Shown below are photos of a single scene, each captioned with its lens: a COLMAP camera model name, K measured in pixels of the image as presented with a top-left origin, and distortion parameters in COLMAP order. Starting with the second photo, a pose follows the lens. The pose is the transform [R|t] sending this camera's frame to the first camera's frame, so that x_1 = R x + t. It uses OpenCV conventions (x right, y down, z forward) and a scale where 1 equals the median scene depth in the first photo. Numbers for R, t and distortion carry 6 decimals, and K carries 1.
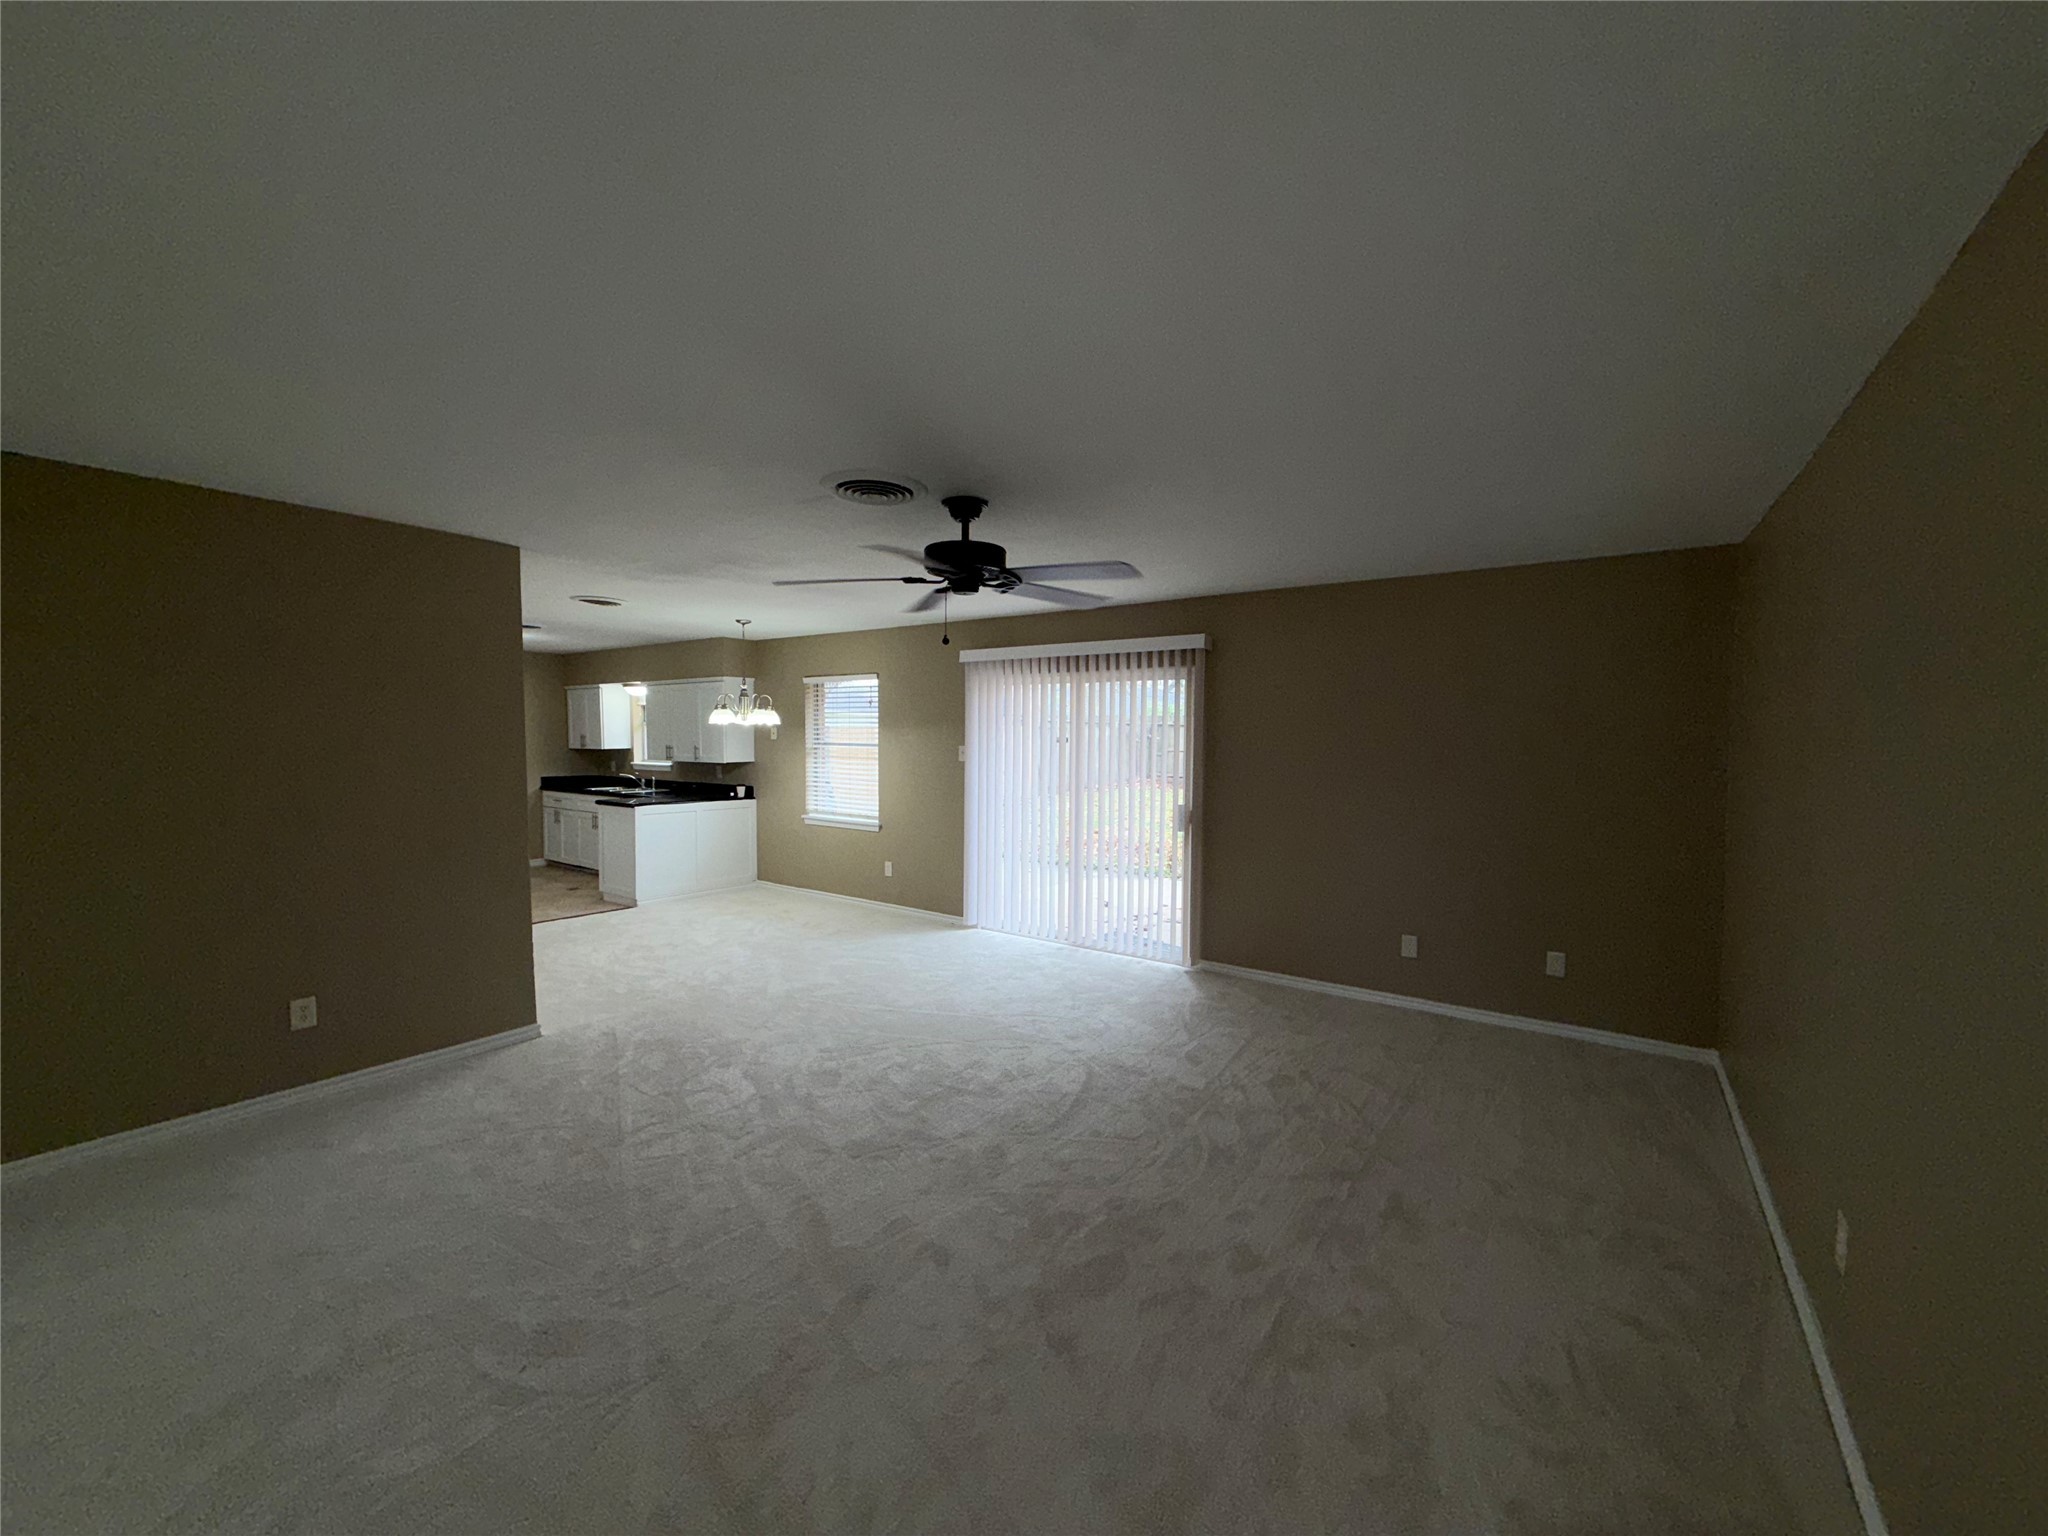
lens RADIAL K [[811.3, 0, 1022.8], [0, 811.3, 769.5], [0, 0, 1]] dist [0.001054, 0.000649]
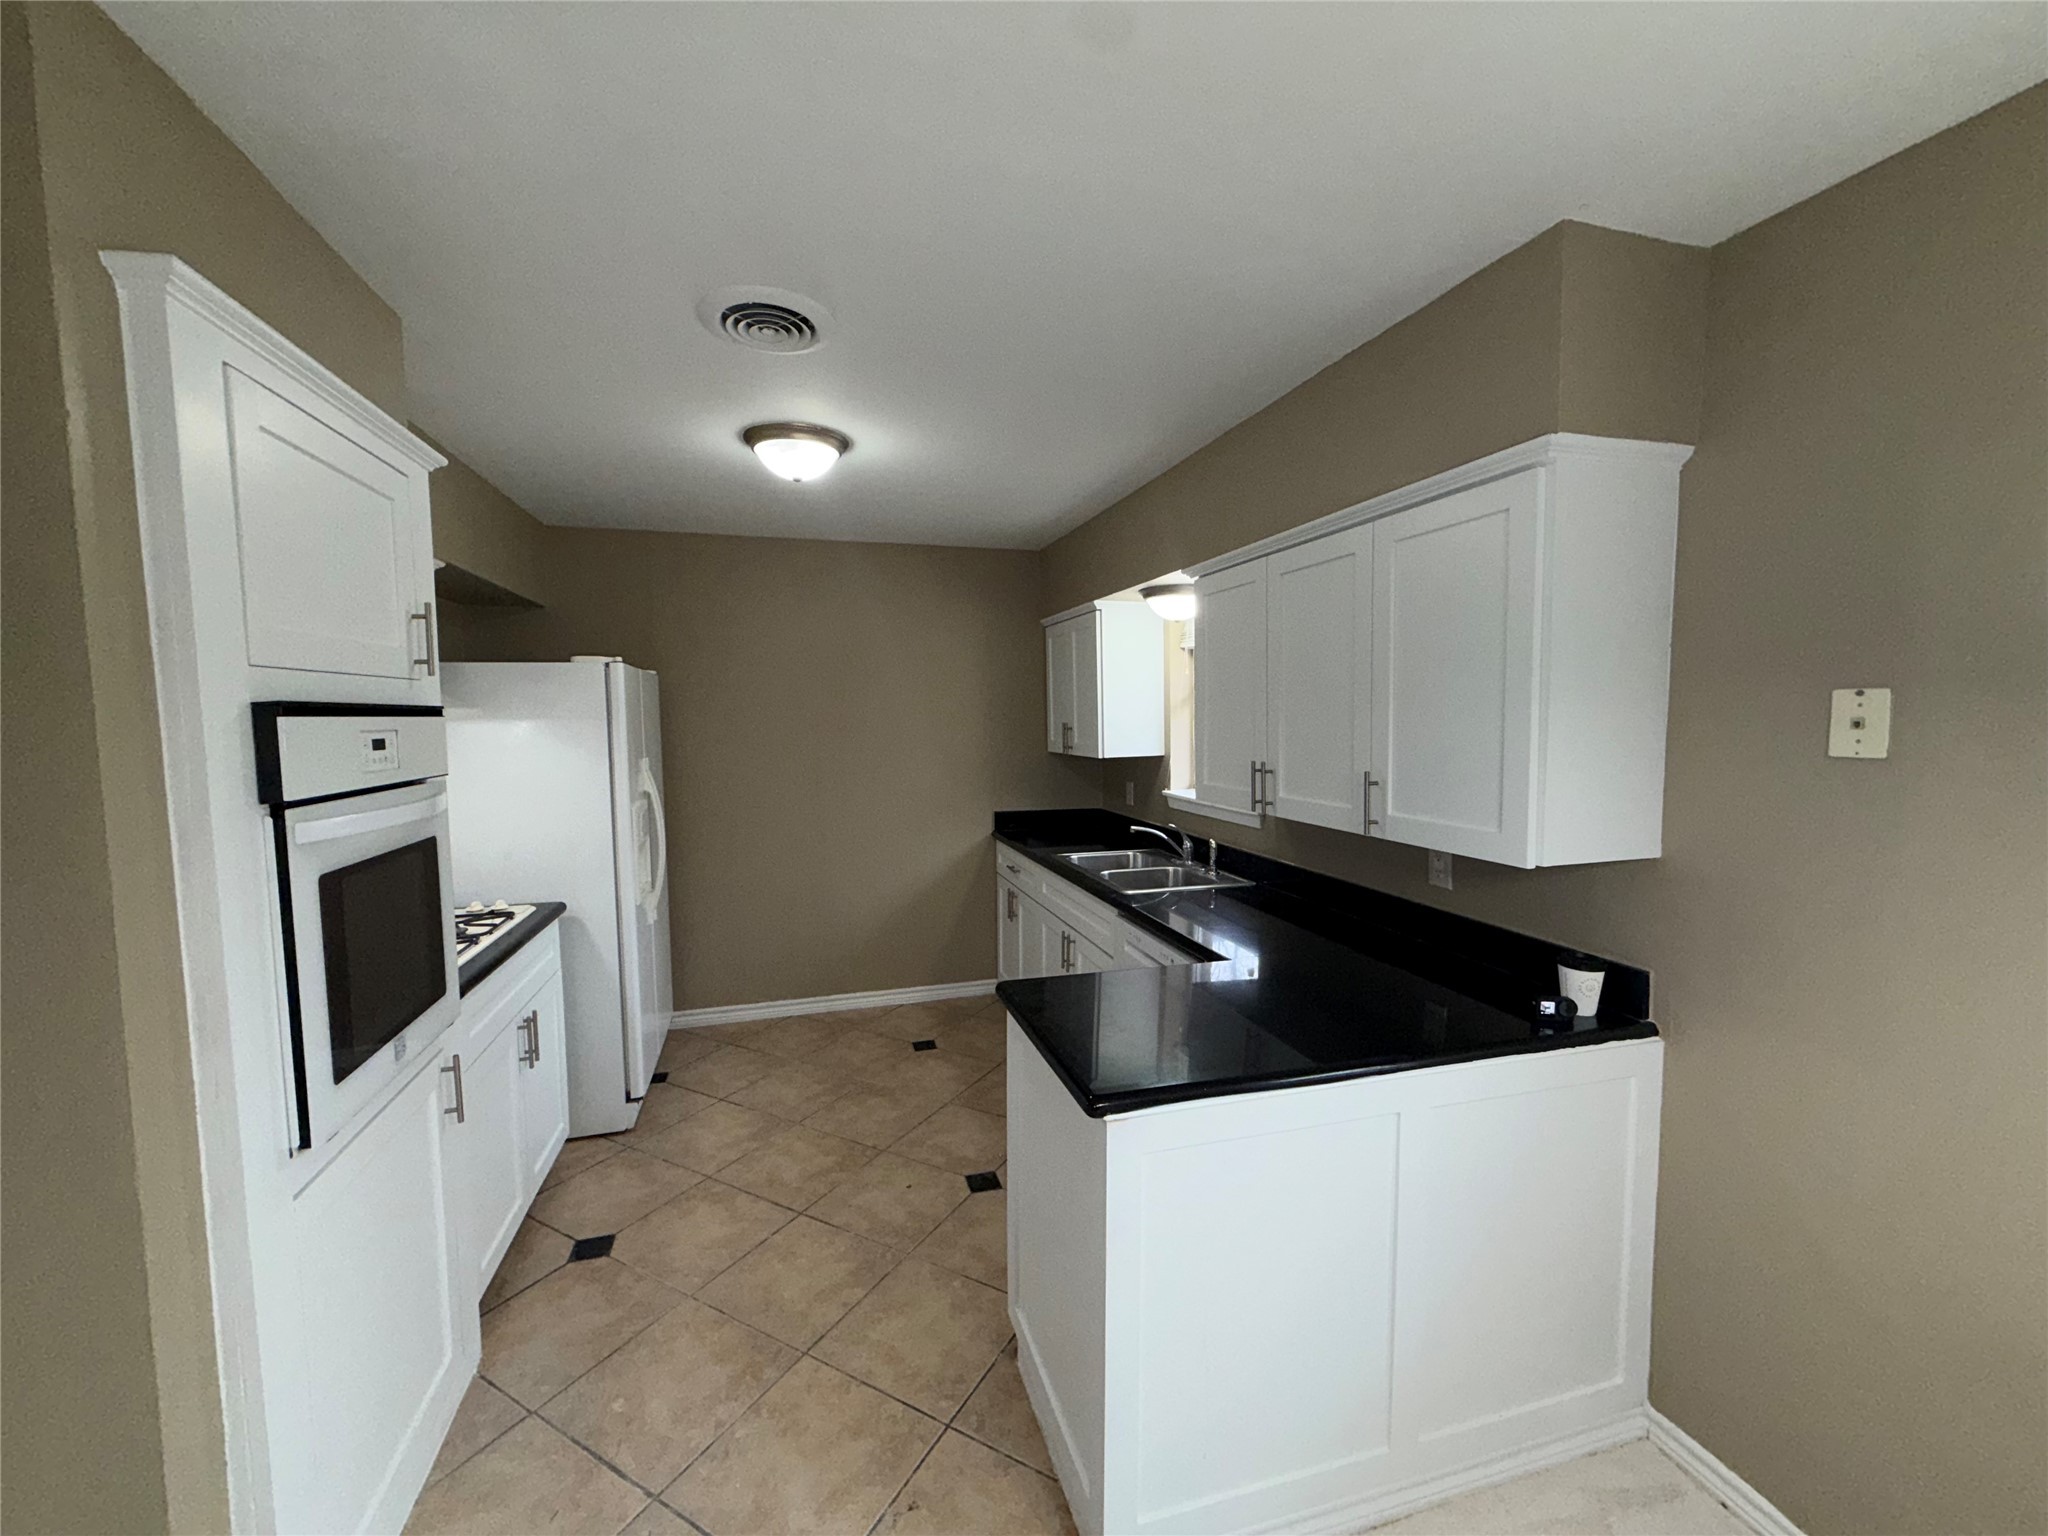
lens RADIAL K [[811.3, 0, 1013.1], [0, 811.3, 767.3], [0, 0, 1]] dist [0.001054, 0.000649]
pose [[0.777677, 0.029112, -0.627990, -0.331482], [-0.010922, 0.999402, 0.032805, -0.038057], [0.628569, -0.018653, 0.777530, 0.737803]]
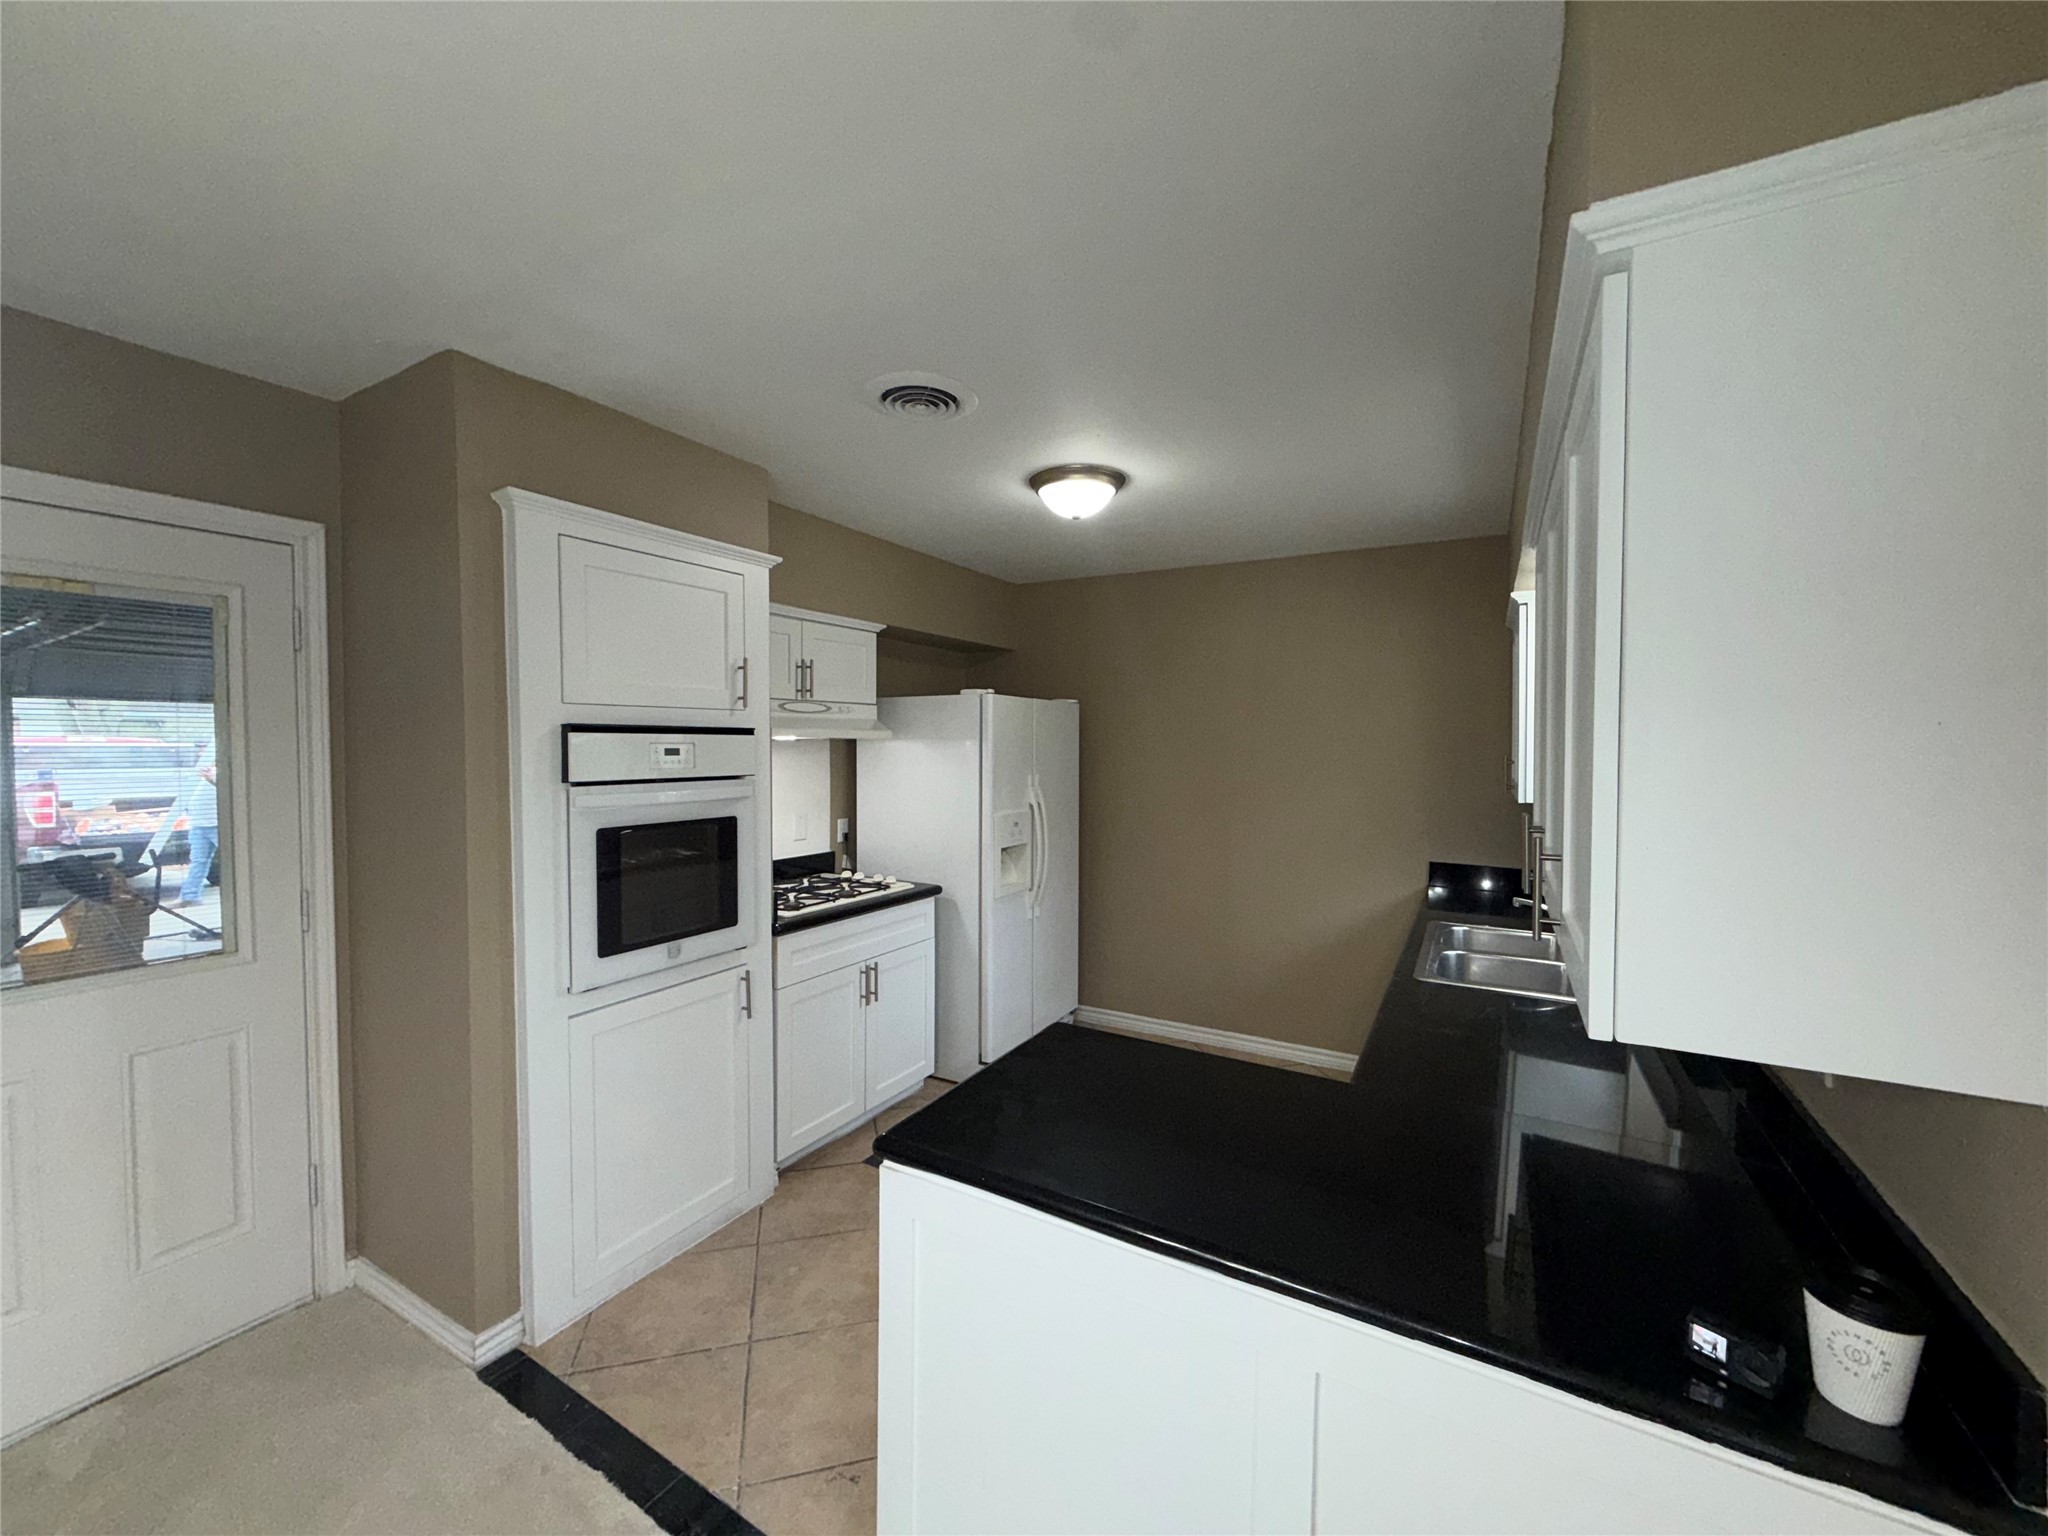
lens RADIAL K [[811.3, 0, 1029.8], [0, 811.3, 763.6], [0, 0, 1]] dist [0.001054, 0.000649]
pose [[0.107696, 0.026119, -0.993841, -0.259796], [-0.051129, 0.998477, 0.020701, -0.043897], [0.992868, 0.048585, 0.108867, 0.885503]]
